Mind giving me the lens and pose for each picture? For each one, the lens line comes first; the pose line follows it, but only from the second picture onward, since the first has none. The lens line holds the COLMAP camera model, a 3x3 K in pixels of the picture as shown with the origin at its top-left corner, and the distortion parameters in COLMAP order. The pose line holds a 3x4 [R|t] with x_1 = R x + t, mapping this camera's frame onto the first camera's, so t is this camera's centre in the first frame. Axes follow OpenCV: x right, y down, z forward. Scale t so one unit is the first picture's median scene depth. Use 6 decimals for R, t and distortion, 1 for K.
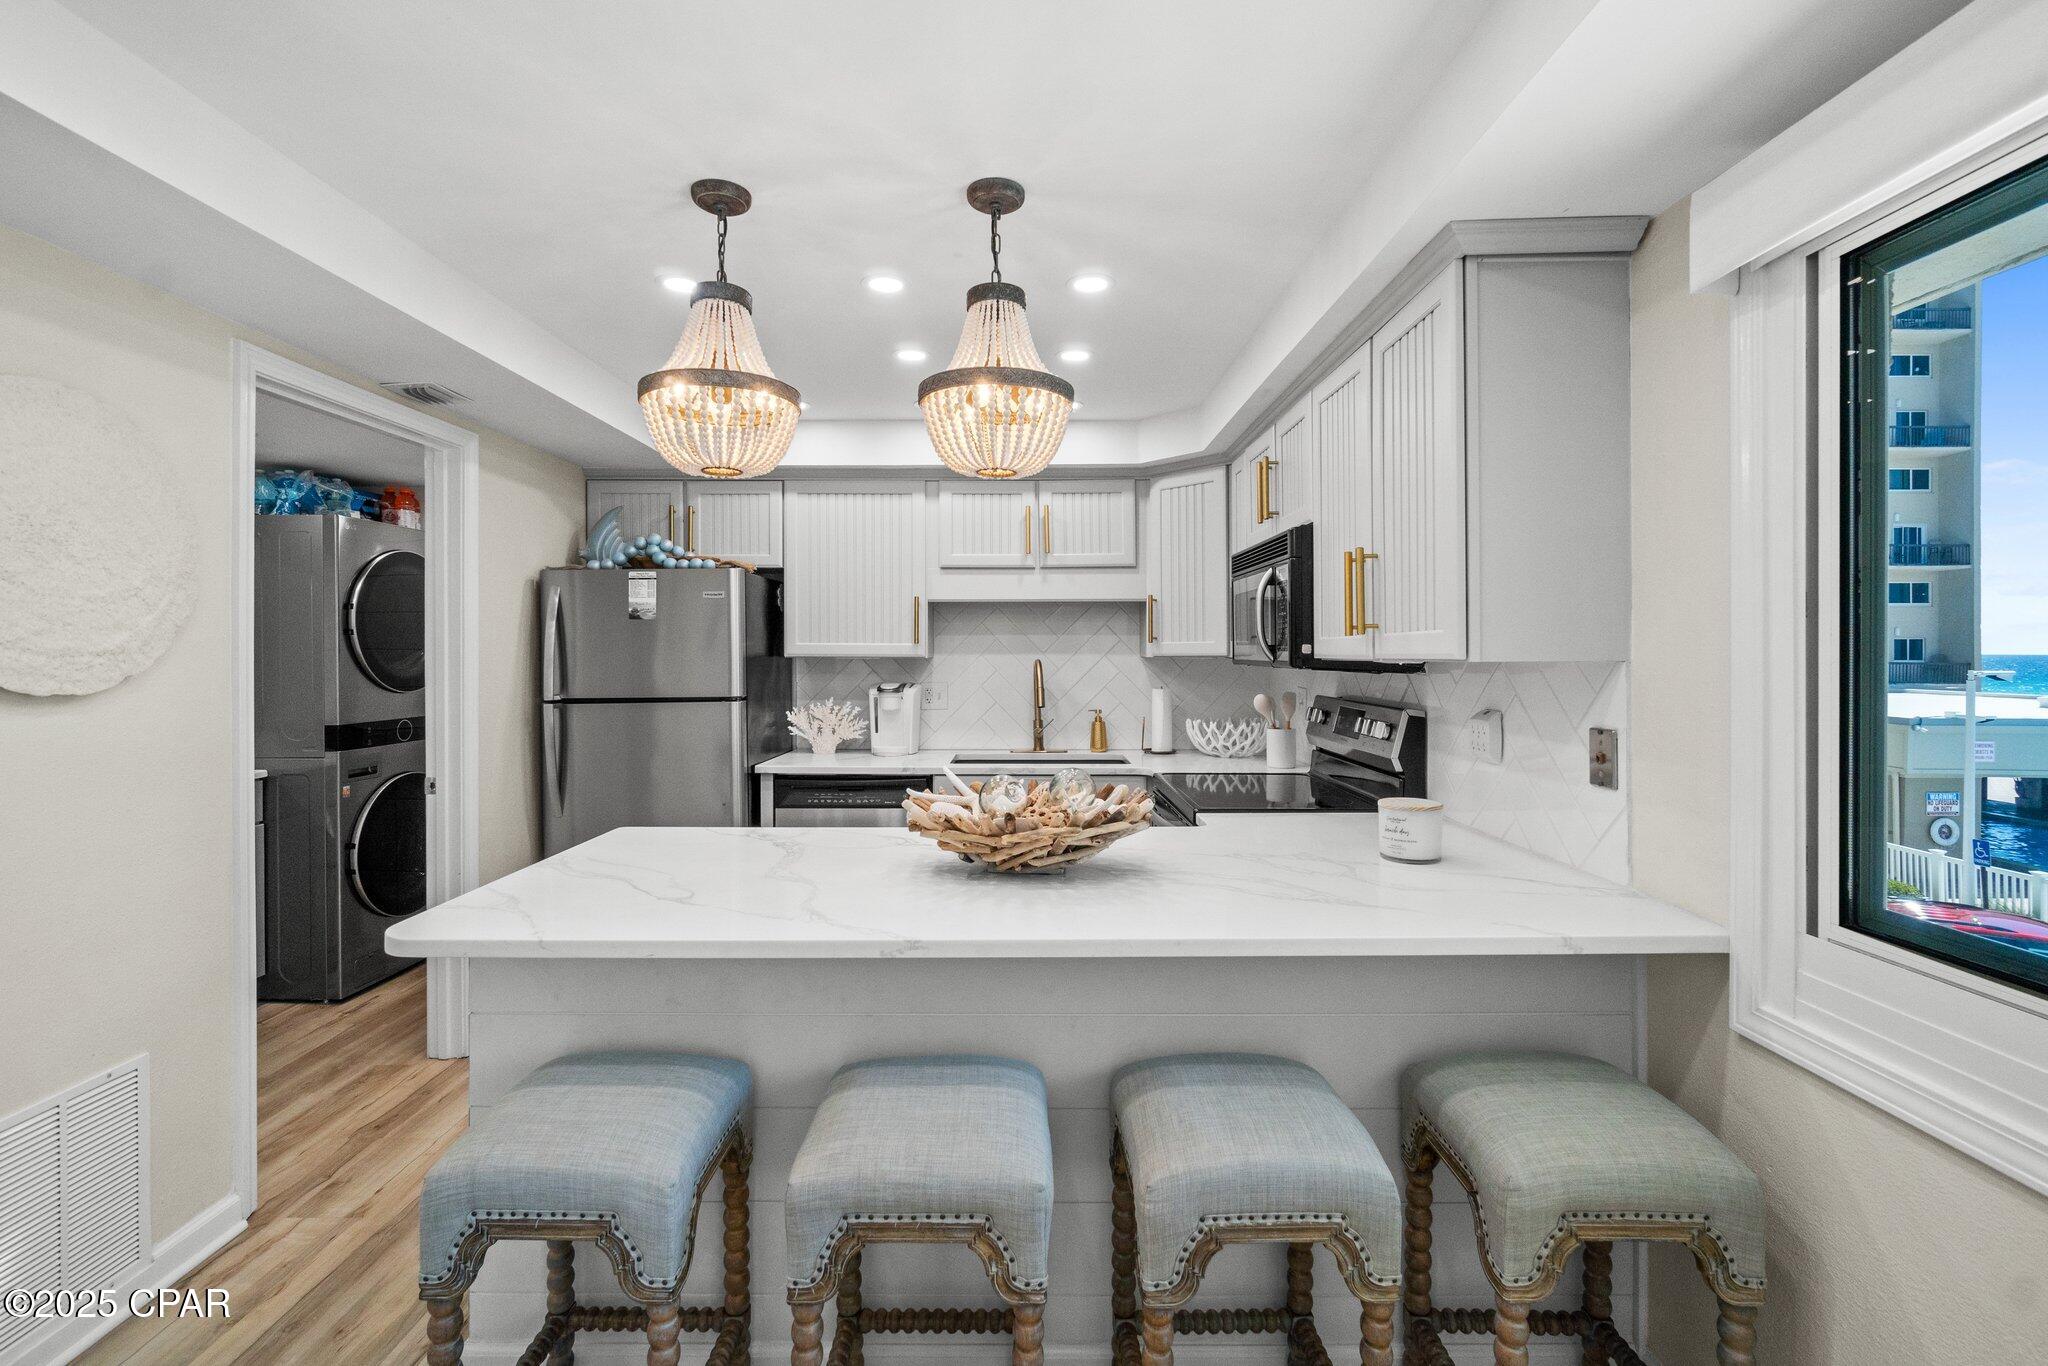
lens RADIAL K [[905.1, 0, 1021.1], [0, 905.1, 656.6], [0, 0, 1]] dist [-0.003883, 0.000260]
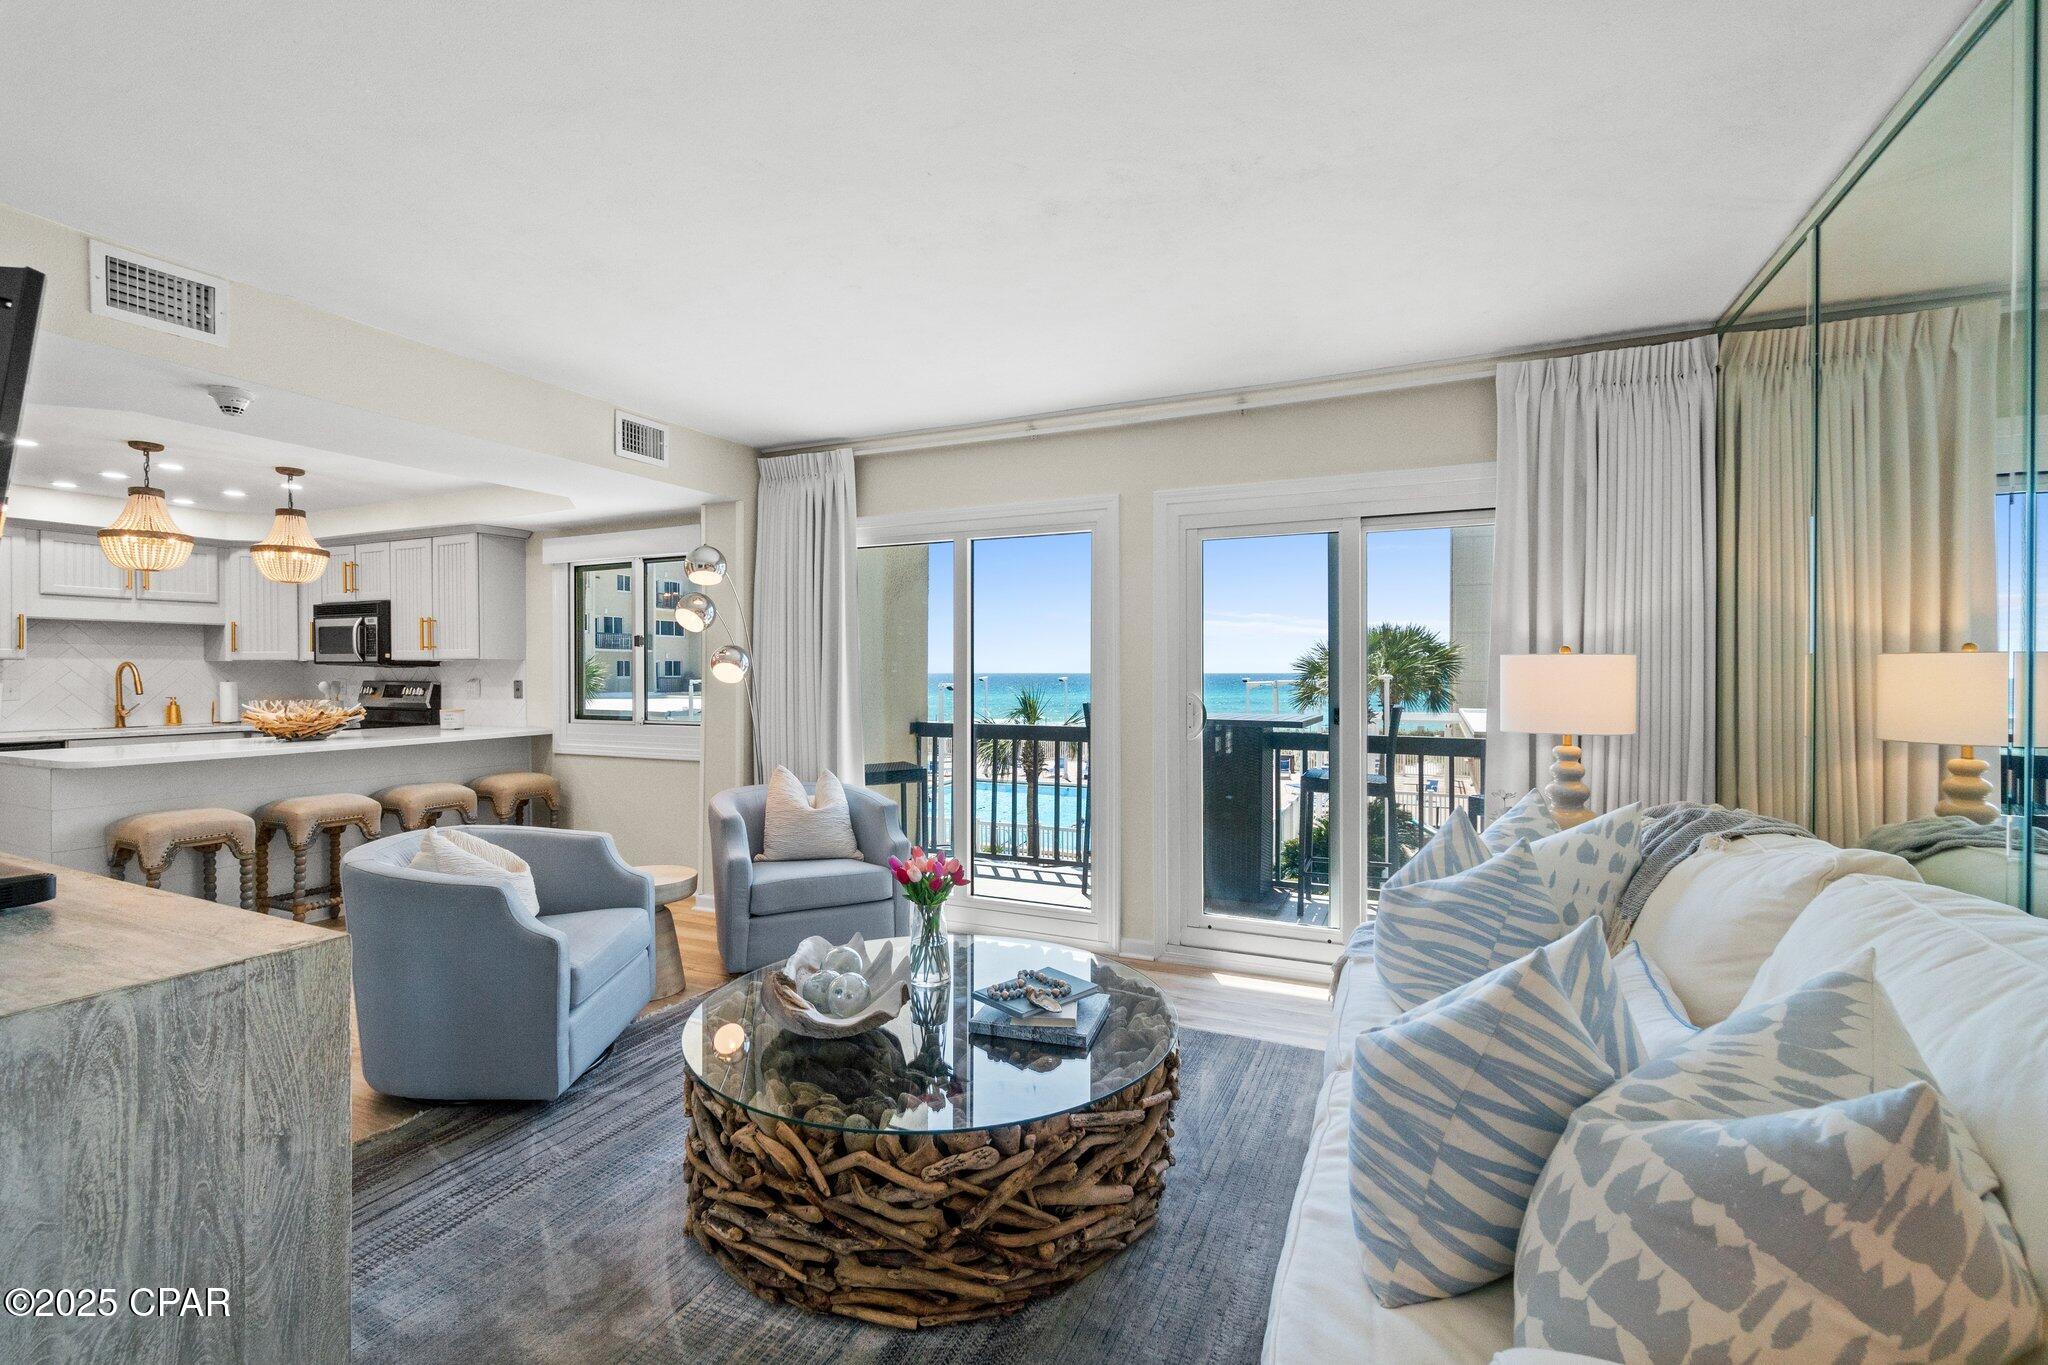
lens RADIAL K [[894.0, 0, 1011.7], [0, 894.0, 675.0], [0, 0, 1]] dist [0.001377, 0.000296]
pose [[0.426823, -0.003795, 0.904327, -0.747845], [0.005115, 0.999985, 0.001782, 0.031851], [-0.904321, 0.003865, 0.426836, -0.981661]]
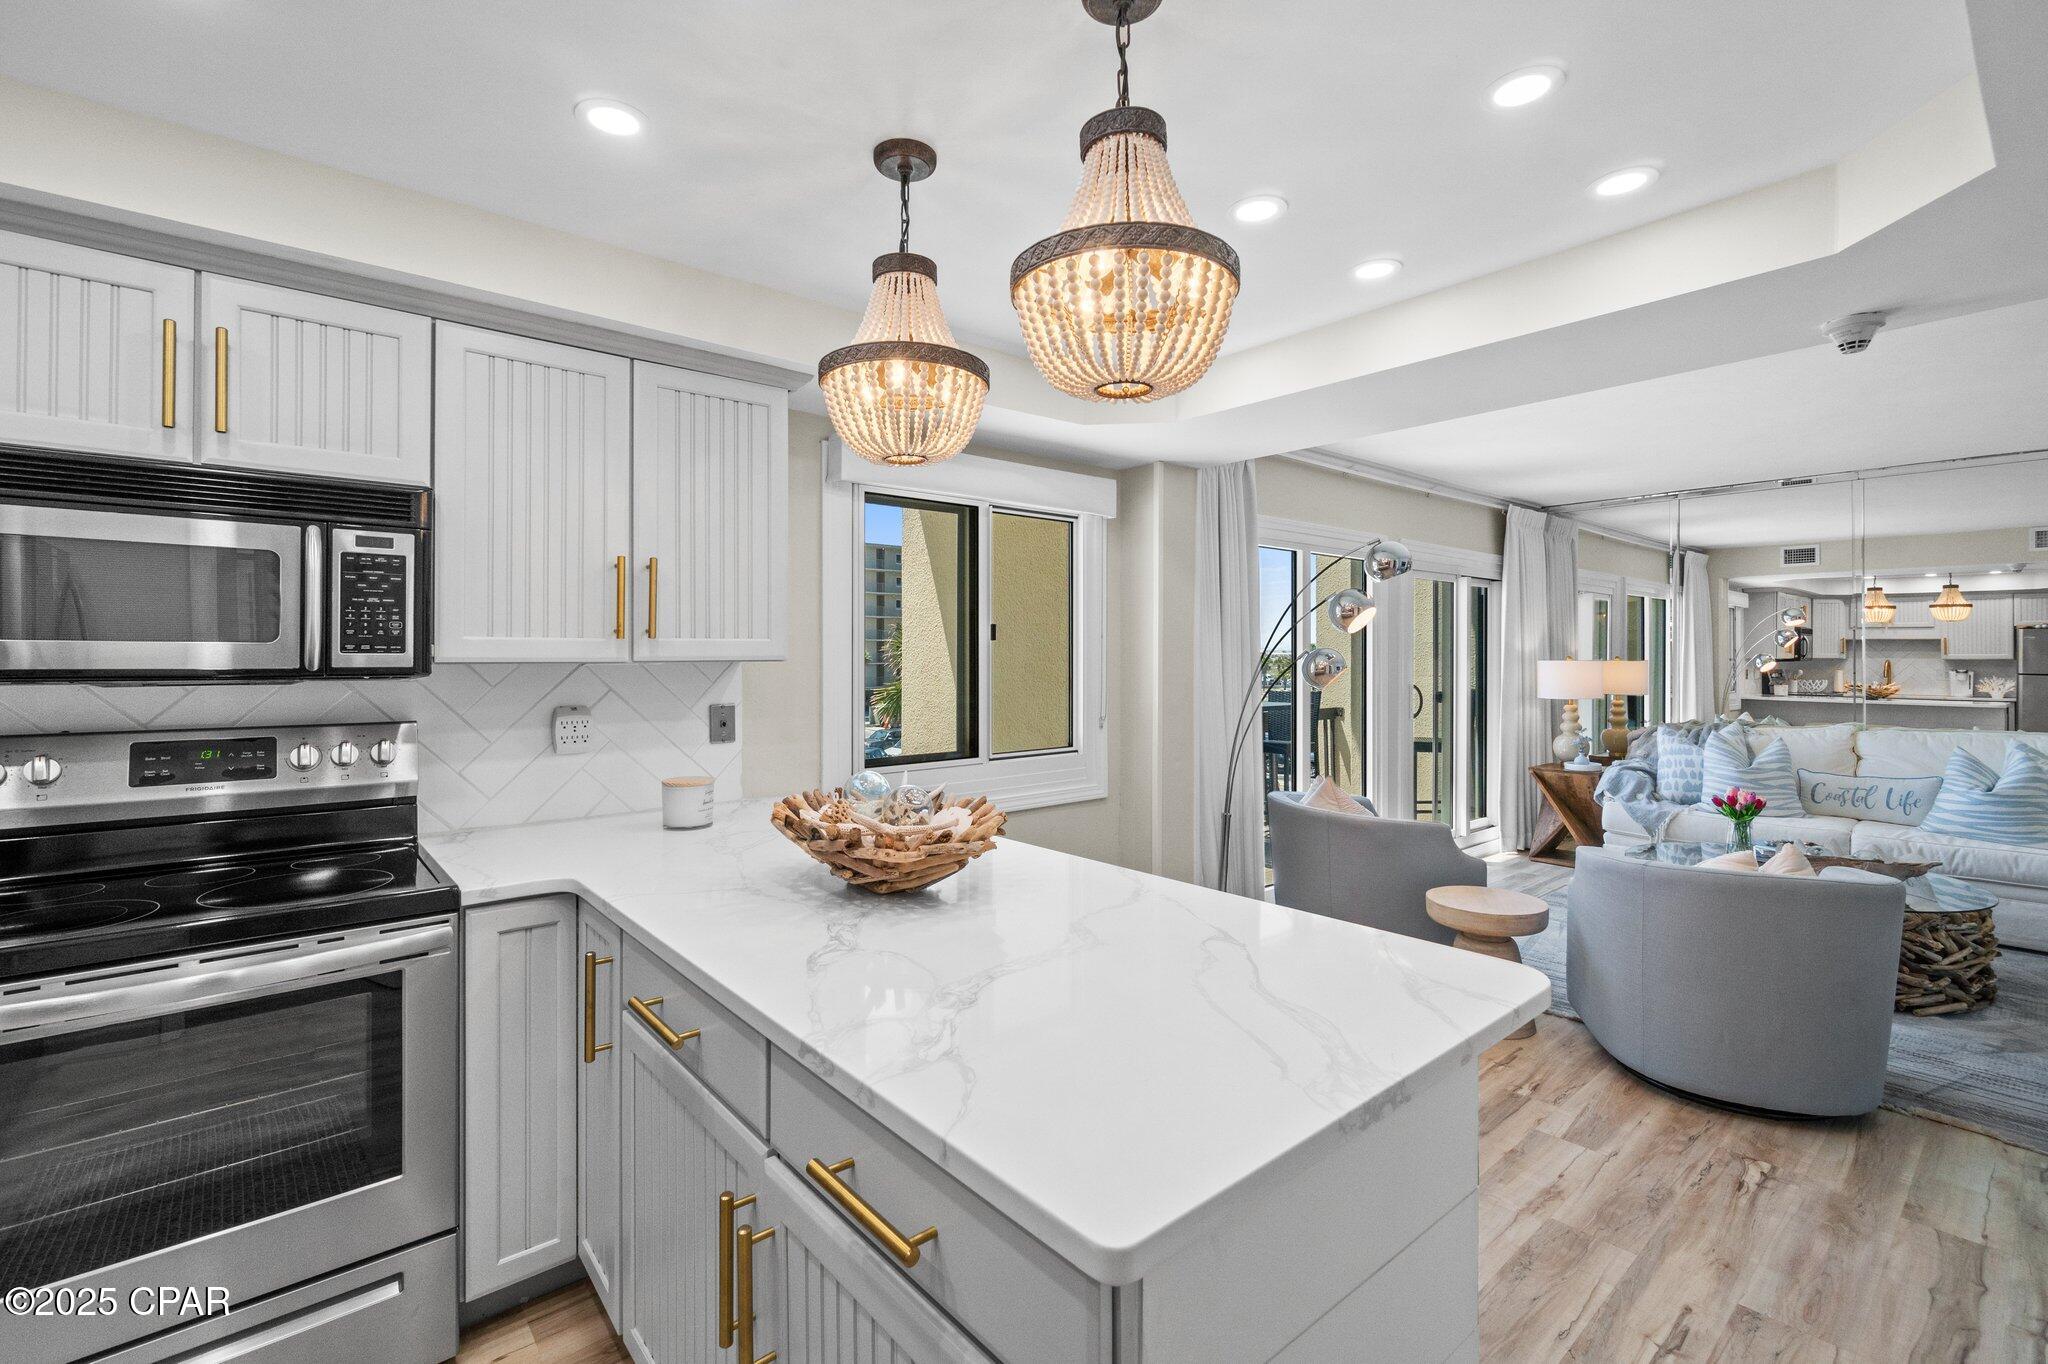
lens RADIAL K [[894.8, 0, 1014.2], [0, 894.8, 651.5], [0, 0, 1]] dist [-0.004208, -0.000127]
pose [[-0.643052, 0.003483, 0.765815, -0.422571], [0.003215, 0.999993, -0.001849, -0.002996], [-0.765816, 0.001273, -0.643059, 0.796118]]
